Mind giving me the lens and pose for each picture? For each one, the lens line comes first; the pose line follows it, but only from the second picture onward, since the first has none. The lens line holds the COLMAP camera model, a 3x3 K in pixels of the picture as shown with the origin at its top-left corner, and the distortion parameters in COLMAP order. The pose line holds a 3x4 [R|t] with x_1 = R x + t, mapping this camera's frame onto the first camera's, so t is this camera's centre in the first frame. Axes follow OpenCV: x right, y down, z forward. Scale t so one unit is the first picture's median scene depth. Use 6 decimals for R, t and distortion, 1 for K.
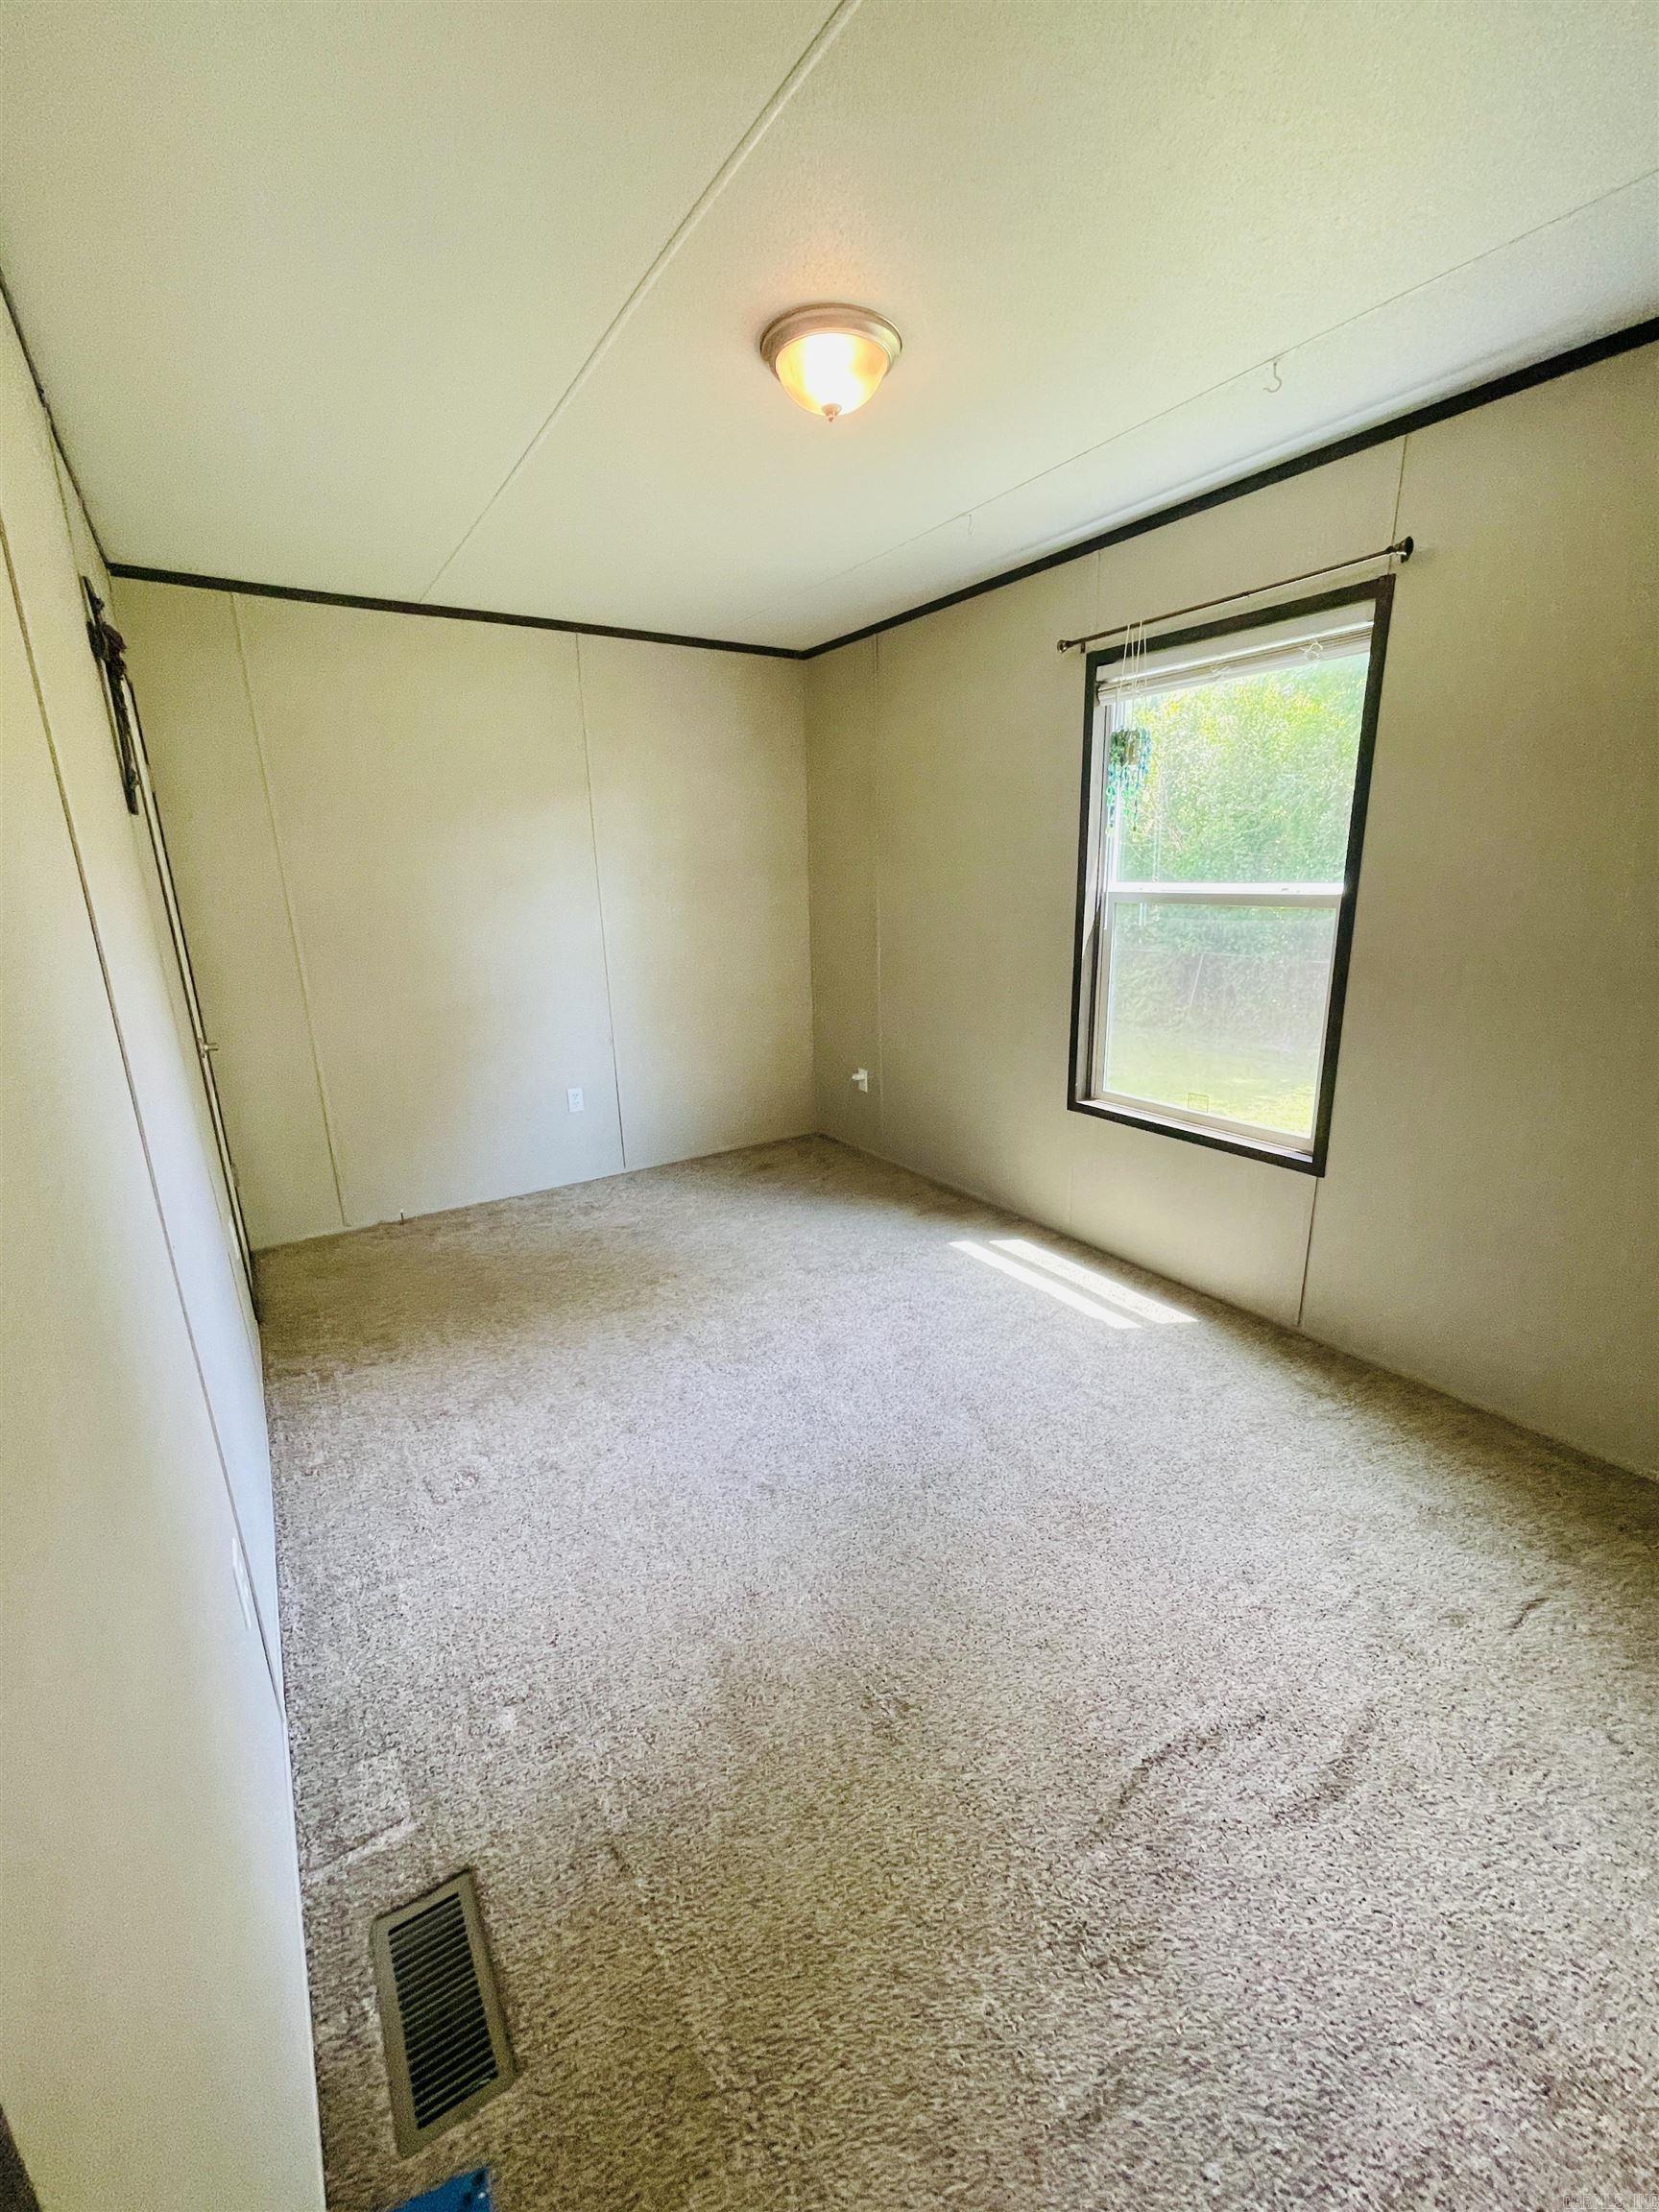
lens RADIAL K [[889.9, 0, 829.5], [0, 889.9, 1106.0], [0, 0, 1]] dist [-0.036146, 0.011783]
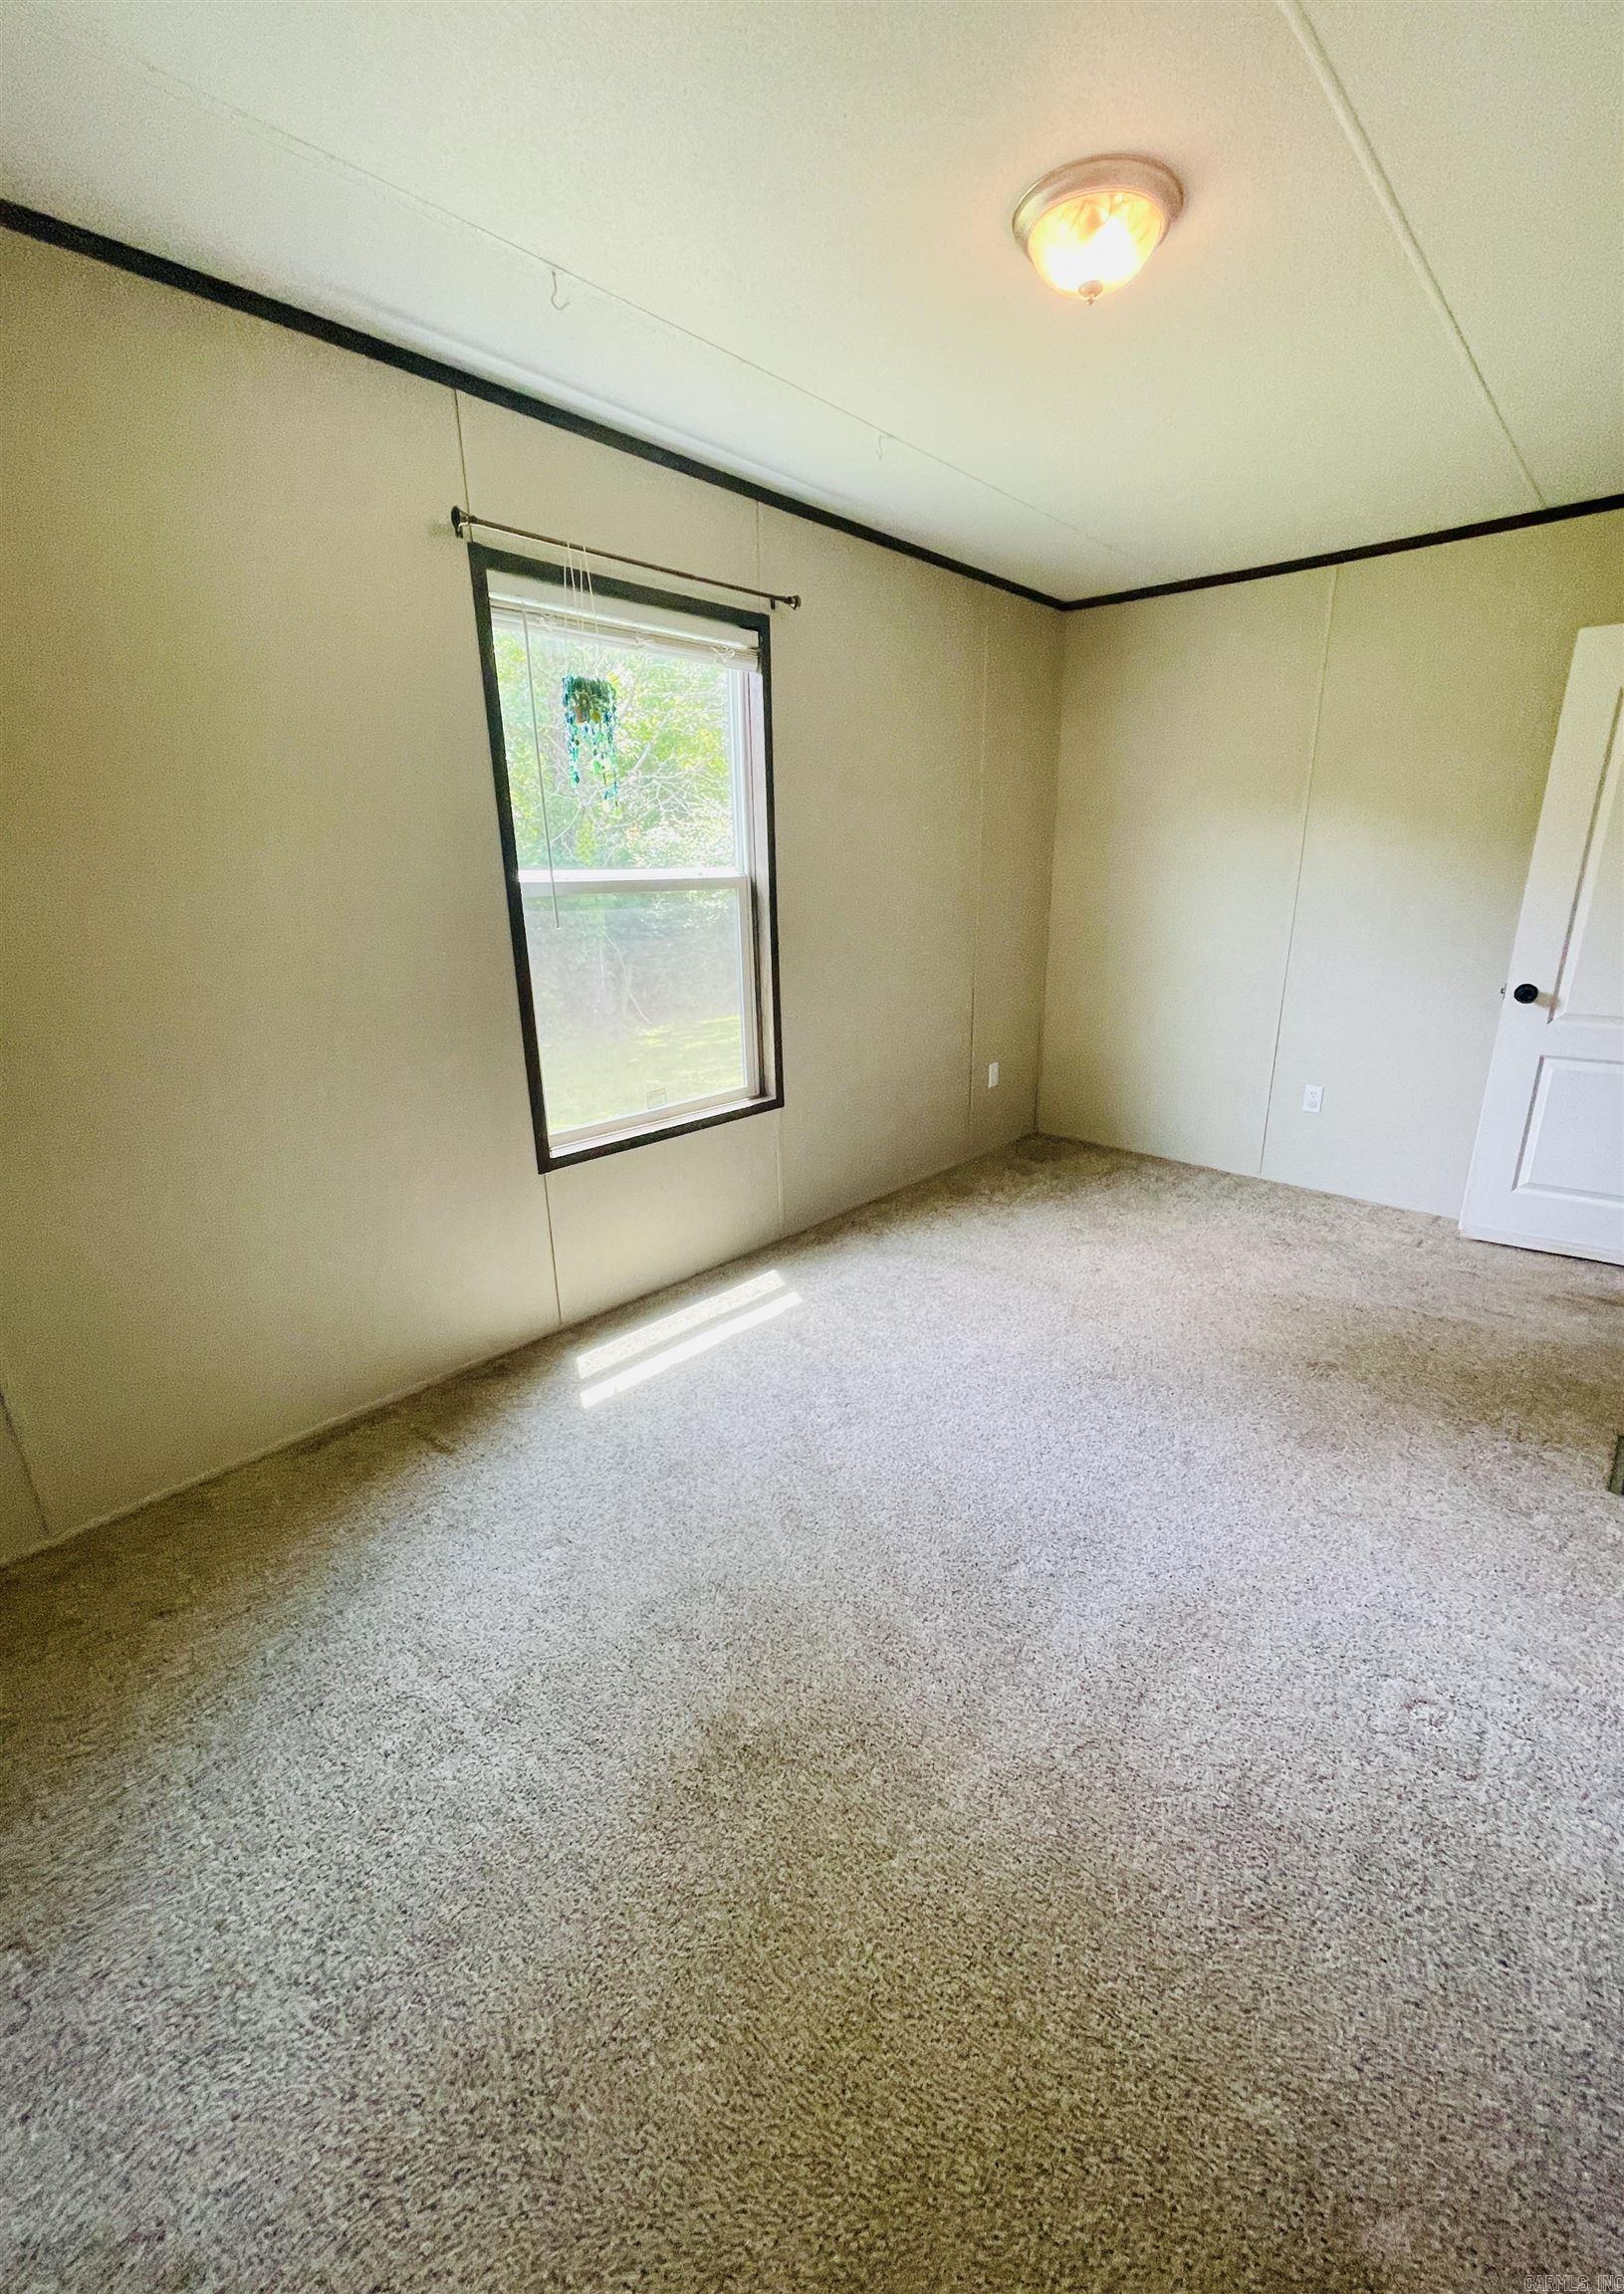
lens RADIAL K [[982.0, 0, 812.0], [0, 982.0, 1147.0], [0, 0, 1]] dist [0.001810, 0.000034]
pose [[-0.275986, -0.244056, 0.929660, -0.657821], [0.263461, 0.910971, 0.317363, -0.256613], [-0.924348, 0.332517, -0.187117, 1.088677]]
